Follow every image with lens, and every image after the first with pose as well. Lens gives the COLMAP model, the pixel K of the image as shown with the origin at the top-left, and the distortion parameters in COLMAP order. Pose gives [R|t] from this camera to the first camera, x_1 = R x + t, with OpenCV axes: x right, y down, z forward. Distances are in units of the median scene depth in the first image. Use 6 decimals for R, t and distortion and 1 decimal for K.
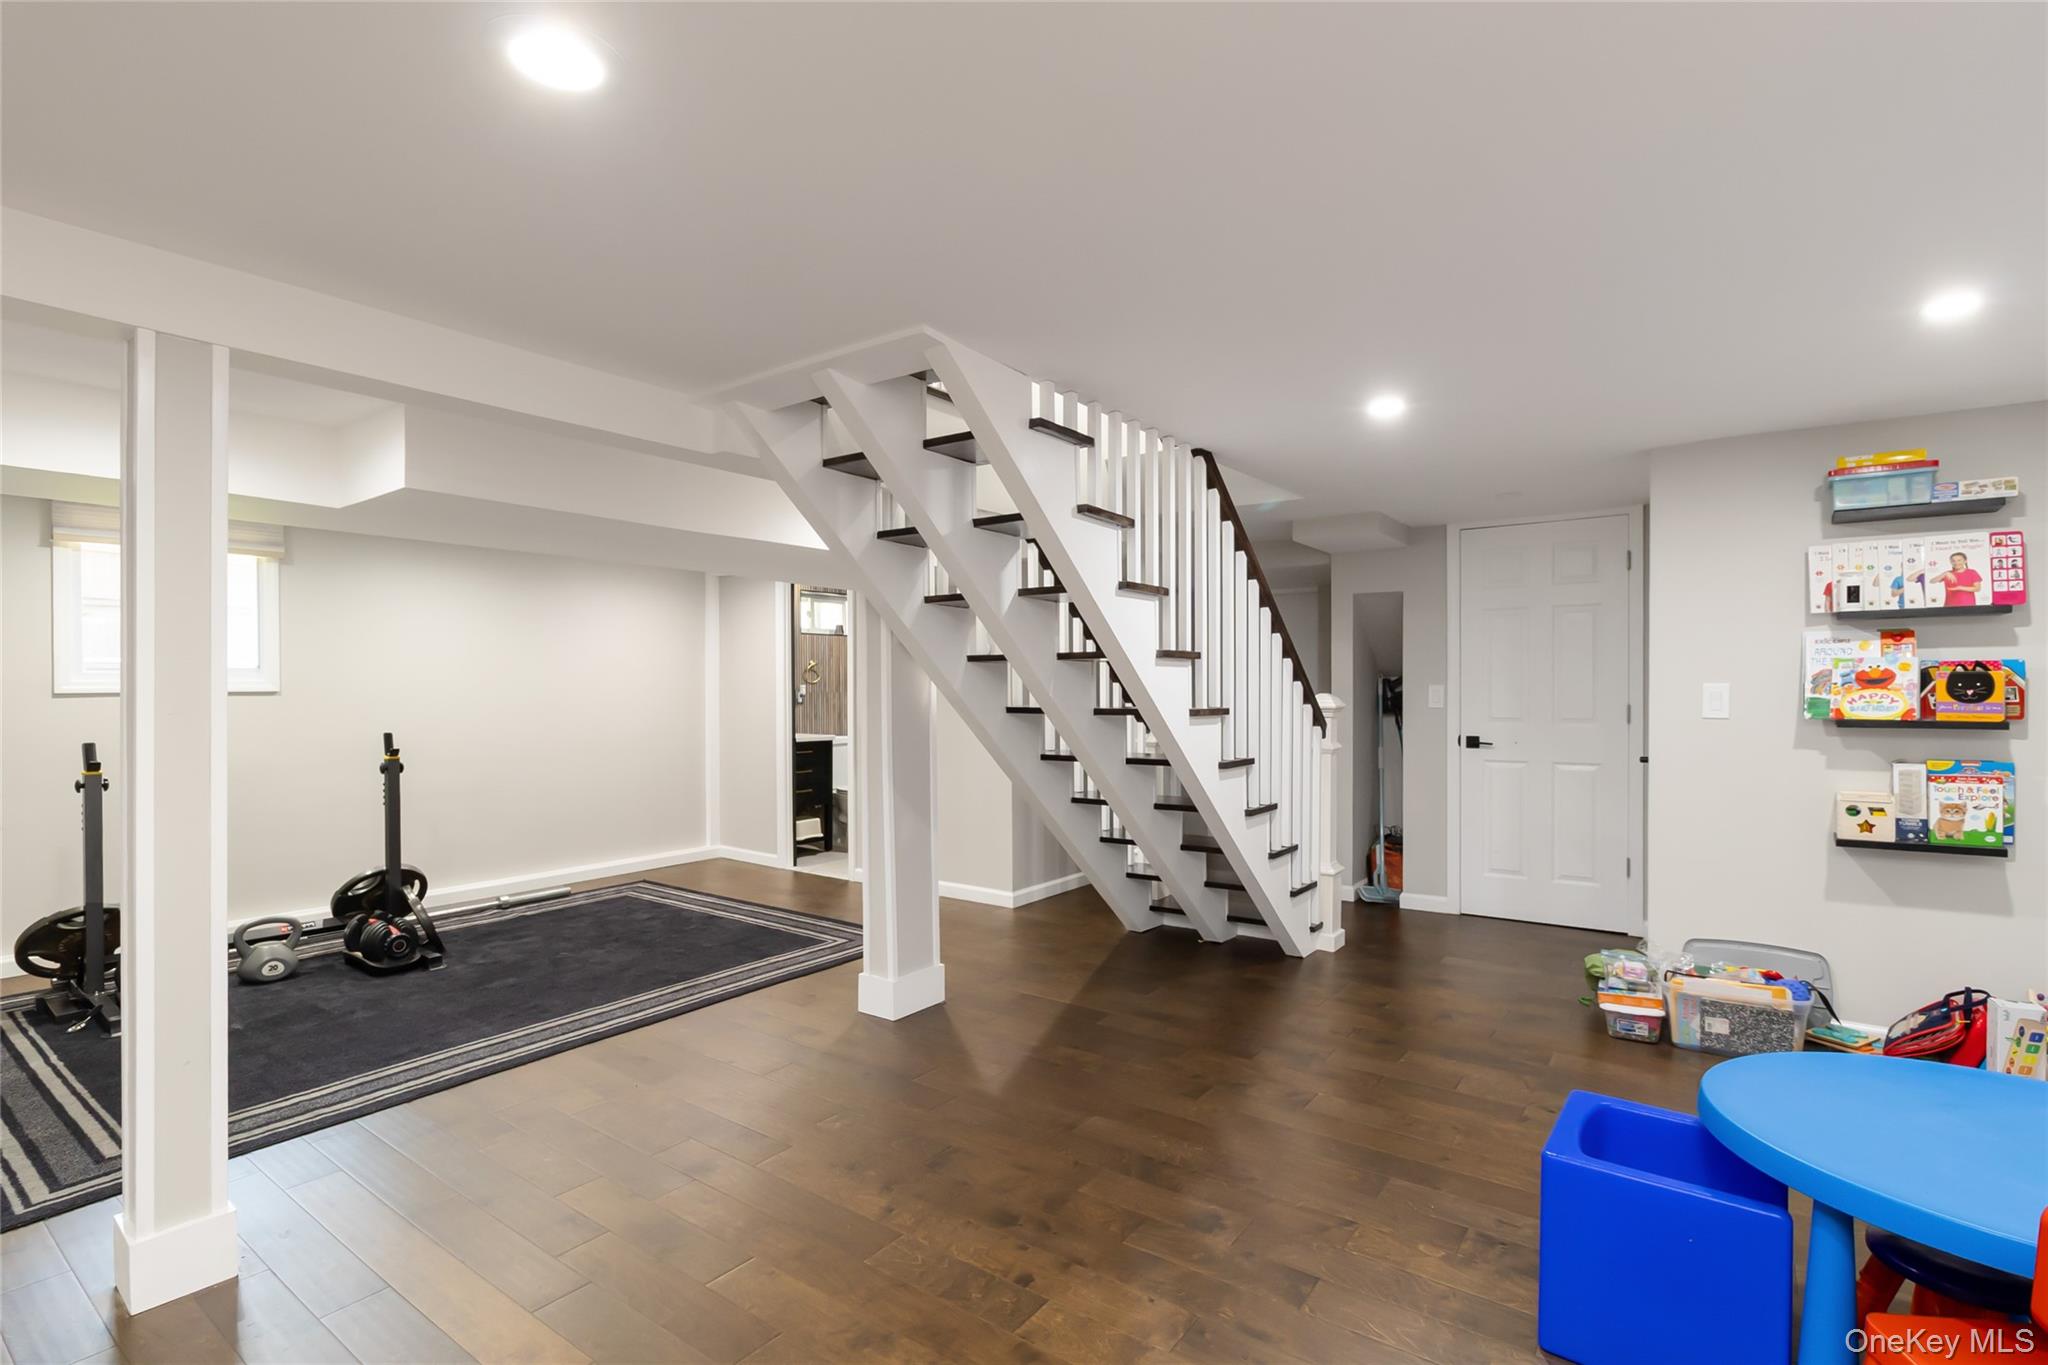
lens RADIAL K [[961.7, 0, 1026.9], [0, 961.7, 692.7], [0, 0, 1]] dist [0.003550, 0.001120]
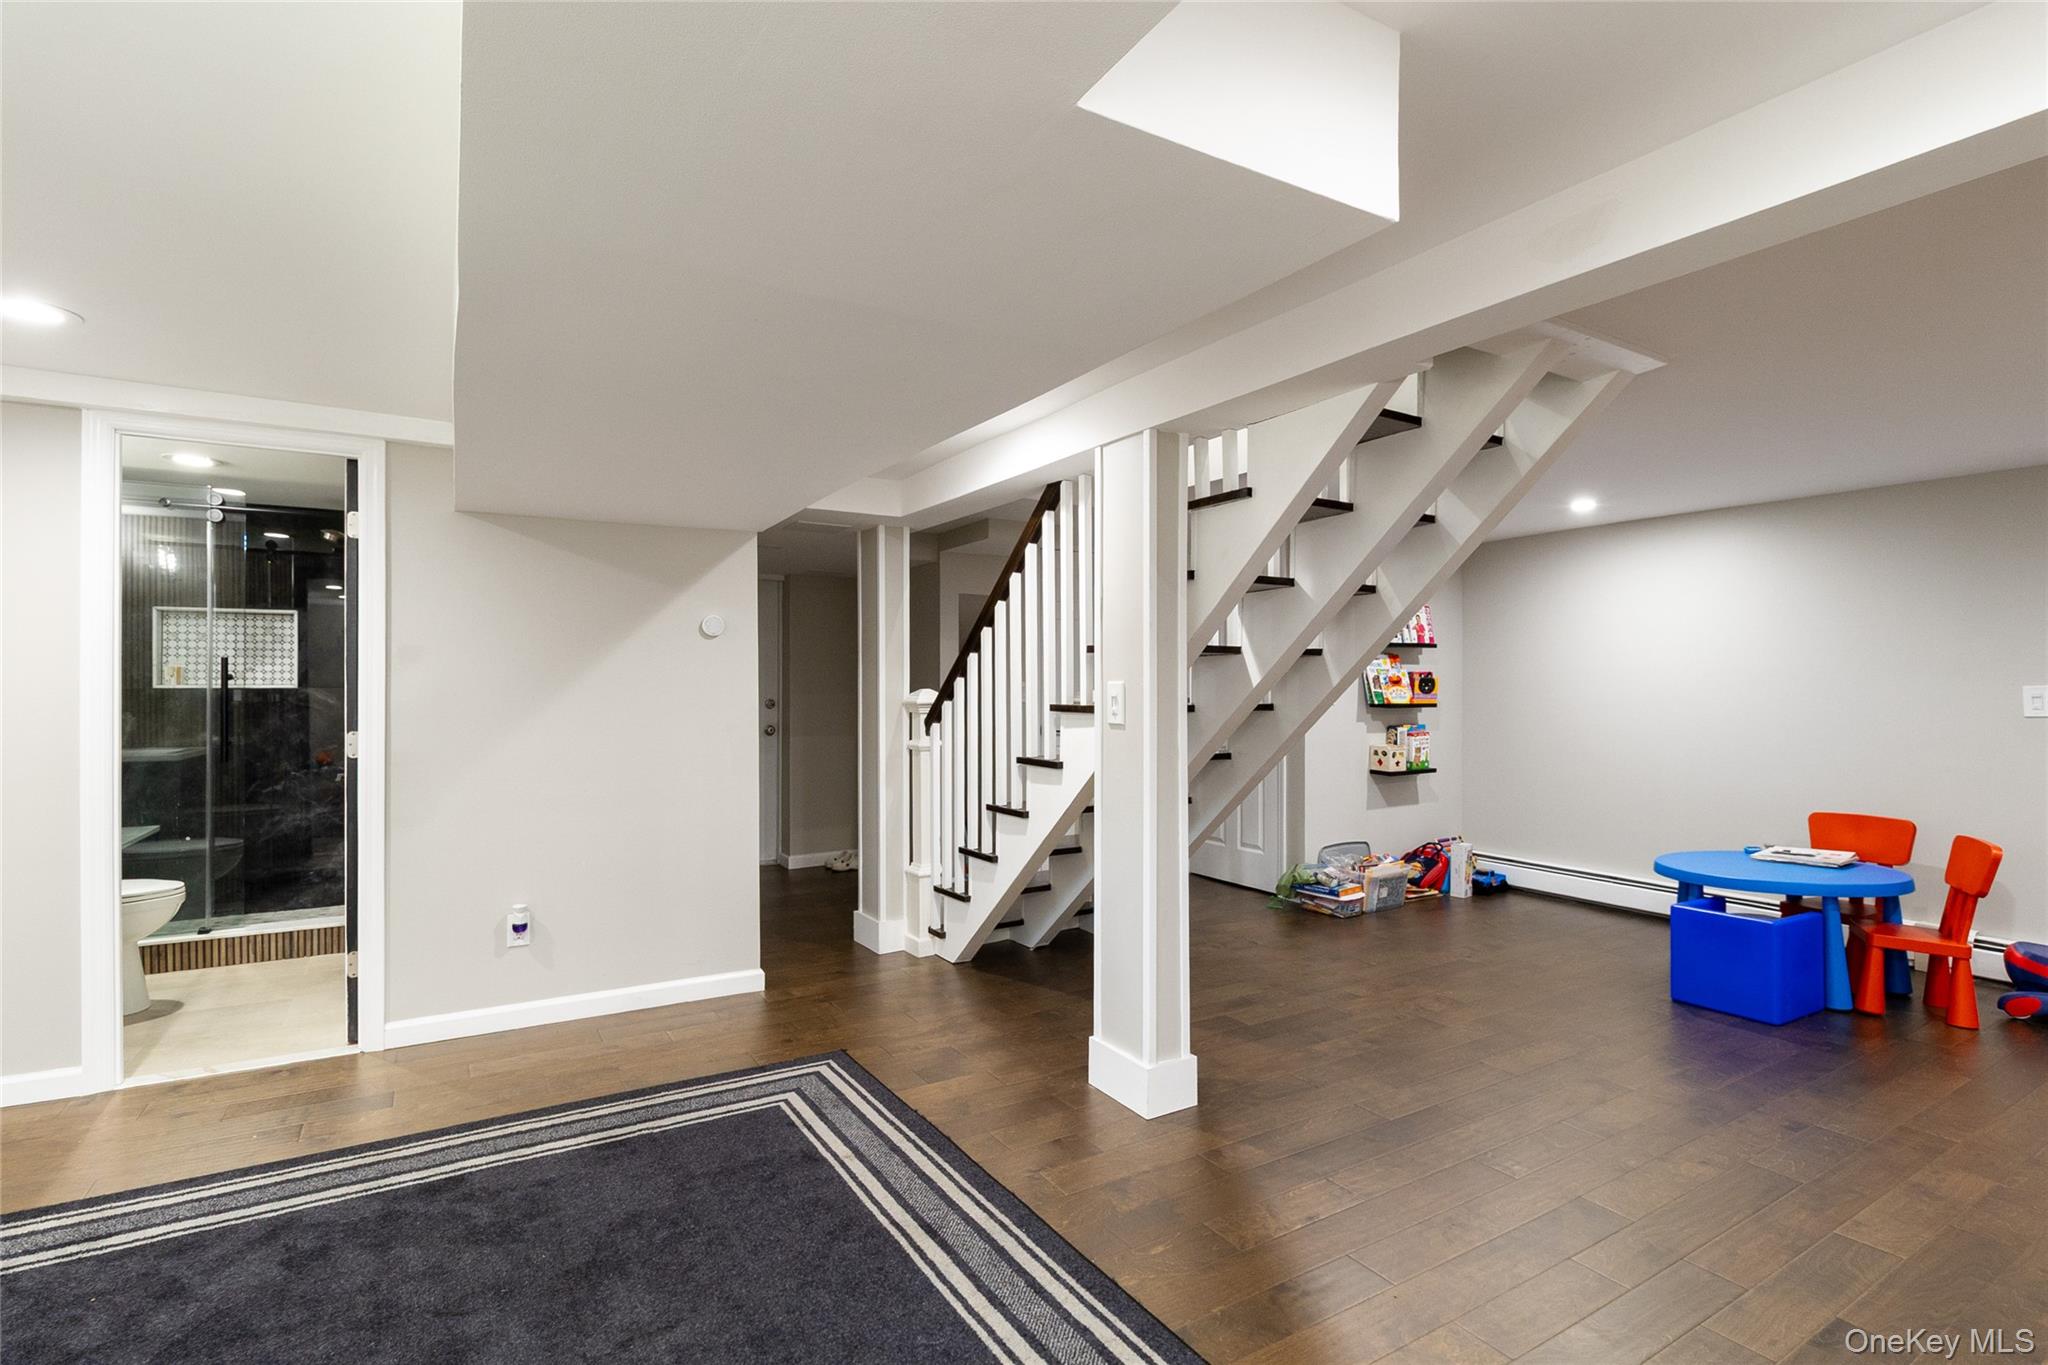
lens RADIAL K [[961.7, 0, 1020.8], [0, 961.7, 683.5], [0, 0, 1]] dist [0.003550, 0.001120]
pose [[0.401399, 0.003354, 0.915897, -1.049019], [-0.001430, 0.999994, -0.003035, -0.003087], [-0.915902, -0.000091, 0.401401, 0.932077]]
